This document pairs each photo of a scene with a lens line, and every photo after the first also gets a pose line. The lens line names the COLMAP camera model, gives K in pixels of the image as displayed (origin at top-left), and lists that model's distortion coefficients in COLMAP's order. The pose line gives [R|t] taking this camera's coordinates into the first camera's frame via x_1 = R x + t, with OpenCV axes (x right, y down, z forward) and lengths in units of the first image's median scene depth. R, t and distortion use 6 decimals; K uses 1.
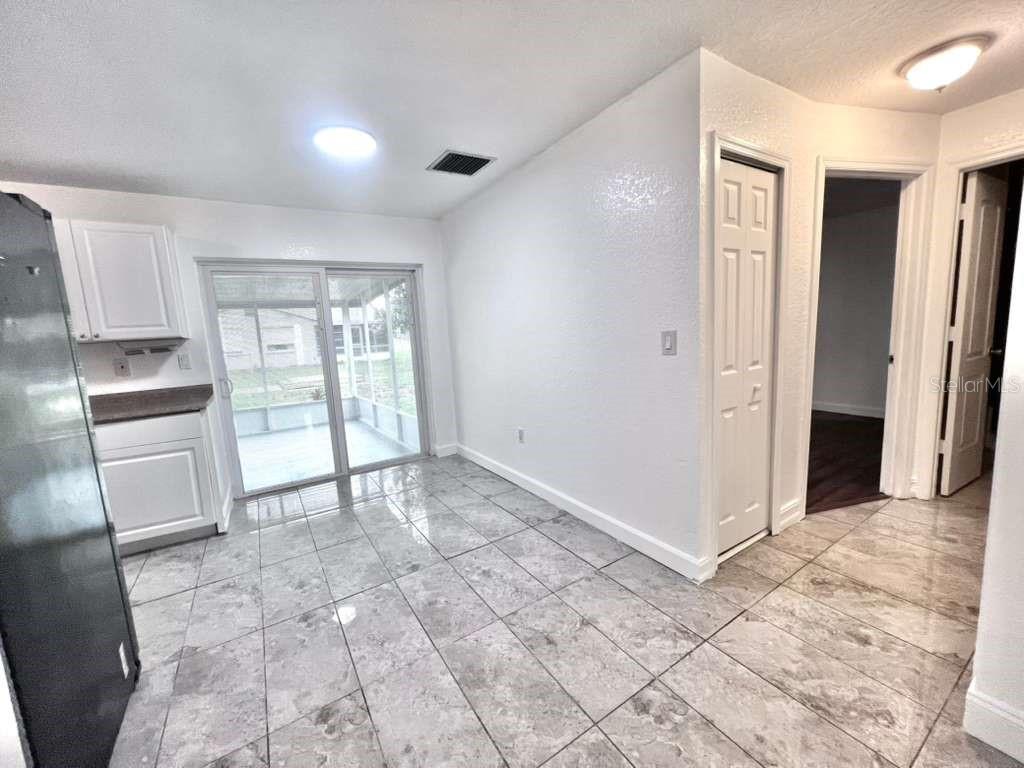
lens RADIAL K [[410.1, 0, 511.0], [0, 410.1, 384.9], [0, 0, 1]] dist [-0.001018, -0.000169]
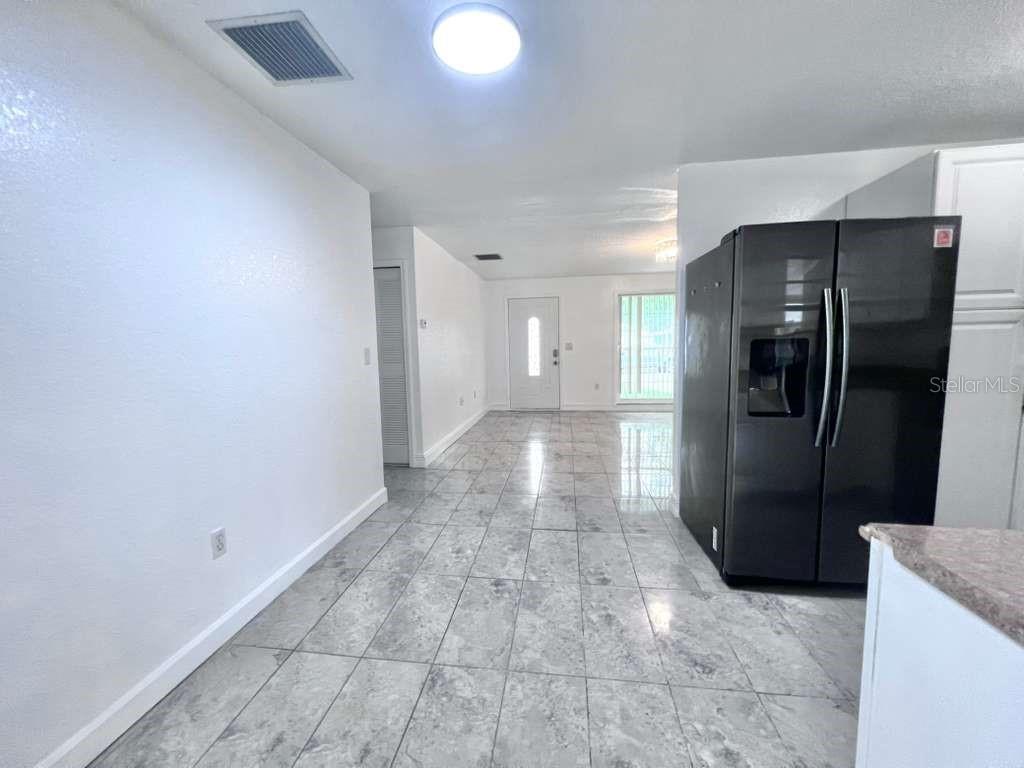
lens RADIAL K [[410.1, 0, 507.5], [0, 410.1, 382.2], [0, 0, 1]] dist [-0.001018, -0.000169]
pose [[-0.760288, 0.007157, 0.649547, -0.872735], [0.149906, 0.974882, 0.164721, -0.160086], [-0.632052, 0.222606, -0.742264, 1.590520]]
